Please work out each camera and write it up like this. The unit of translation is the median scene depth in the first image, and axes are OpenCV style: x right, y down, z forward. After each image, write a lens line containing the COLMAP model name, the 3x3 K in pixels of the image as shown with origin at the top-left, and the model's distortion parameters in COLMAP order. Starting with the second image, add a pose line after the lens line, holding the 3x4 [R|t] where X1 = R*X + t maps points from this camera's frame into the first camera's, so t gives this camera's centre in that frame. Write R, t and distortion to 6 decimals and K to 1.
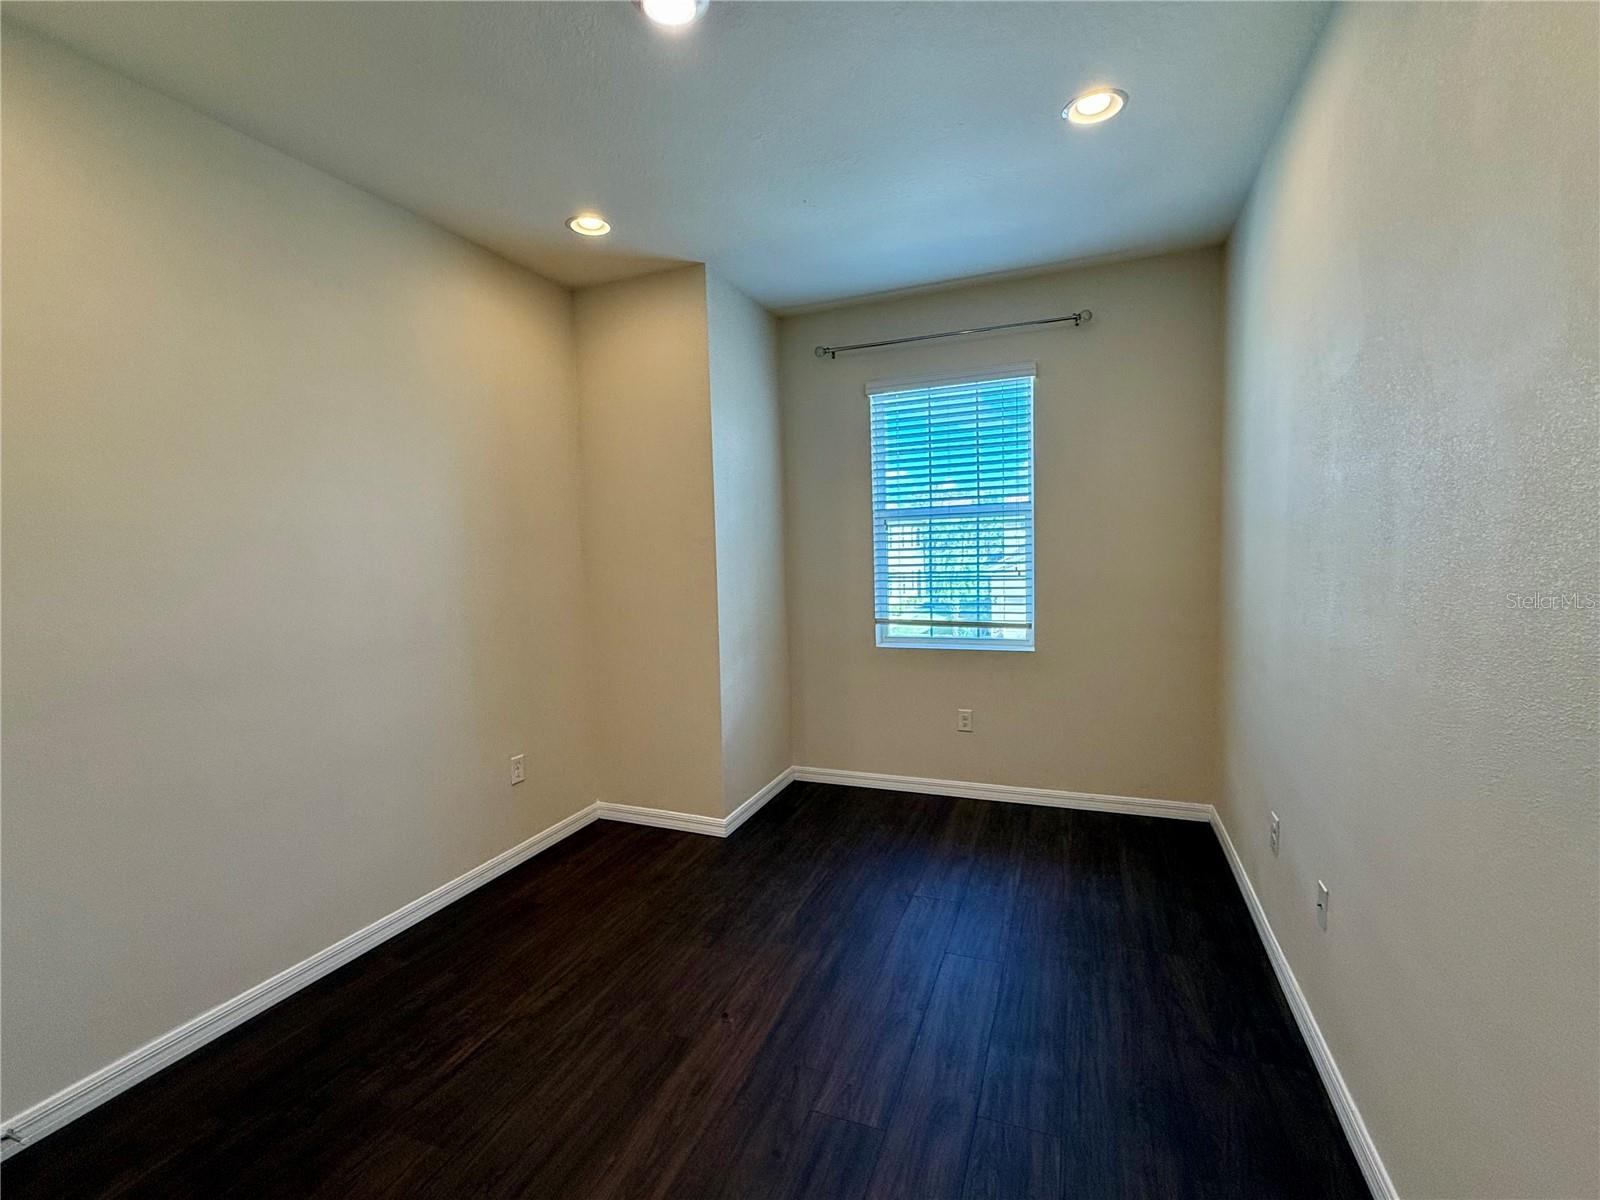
lens RADIAL K [[714.0, 0, 801.6], [0, 714.0, 599.7], [0, 0, 1]] dist [-0.000873, 0.000036]
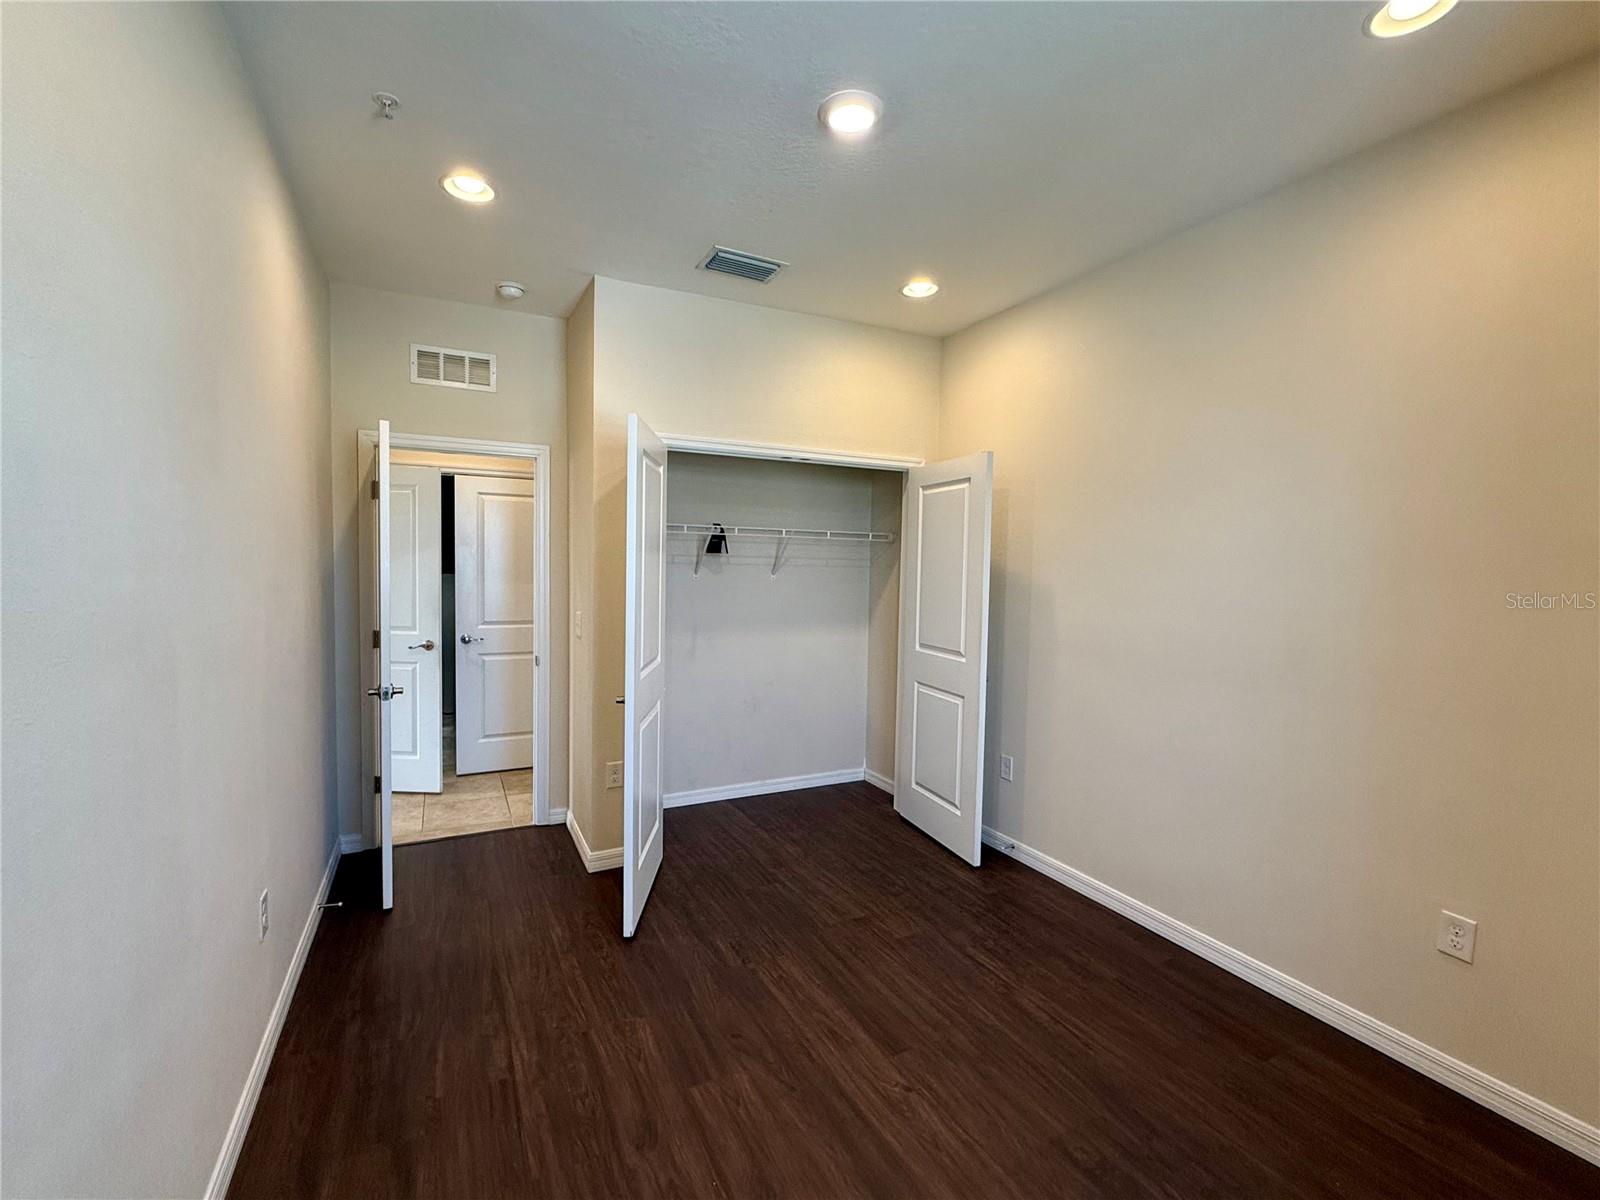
lens RADIAL K [[714.0, 0, 799.8], [0, 714.0, 597.1], [0, 0, 1]] dist [-0.000873, 0.000036]
pose [[-0.665029, 0.051950, -0.745009, 0.680416], [-0.056312, 0.991250, 0.119387, -0.150499], [0.744692, 0.121348, -0.656284, 1.535555]]
